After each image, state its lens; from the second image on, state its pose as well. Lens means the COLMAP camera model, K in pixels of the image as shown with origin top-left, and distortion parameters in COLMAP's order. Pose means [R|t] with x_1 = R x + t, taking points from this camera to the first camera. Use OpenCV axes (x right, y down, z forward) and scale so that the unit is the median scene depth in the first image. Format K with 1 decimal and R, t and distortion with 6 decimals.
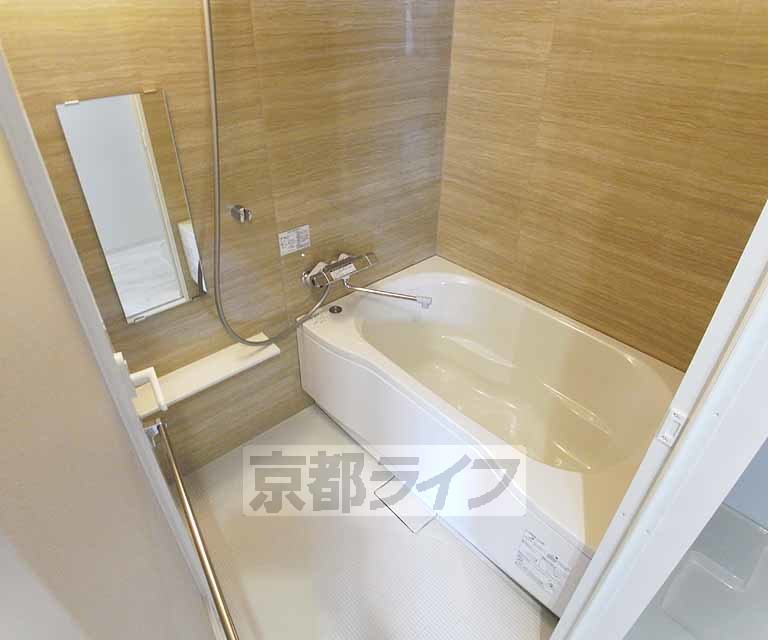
lens RADIAL K [[466.2, 0, 384.0], [0, 466.2, 320.0], [0, 0, 1]] dist [-0.080430, 0.028030]
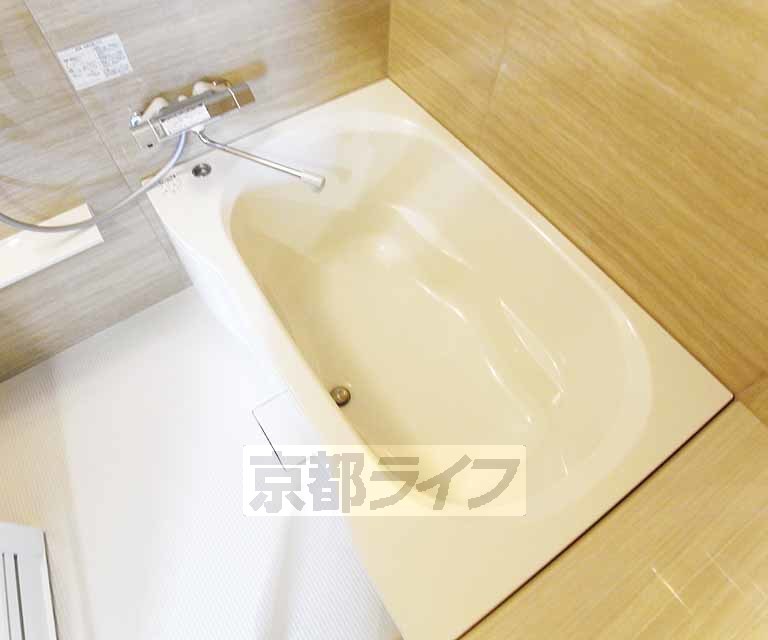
lens RADIAL K [[466.2, 0, 384.0], [0, 466.2, 320.0], [0, 0, 1]] dist [-0.080430, 0.028030]
pose [[0.990977, 0.124130, -0.050569, 0.237723], [-0.088933, 0.891196, 0.444815, -0.159062], [0.100281, -0.436304, 0.894194, 0.365251]]
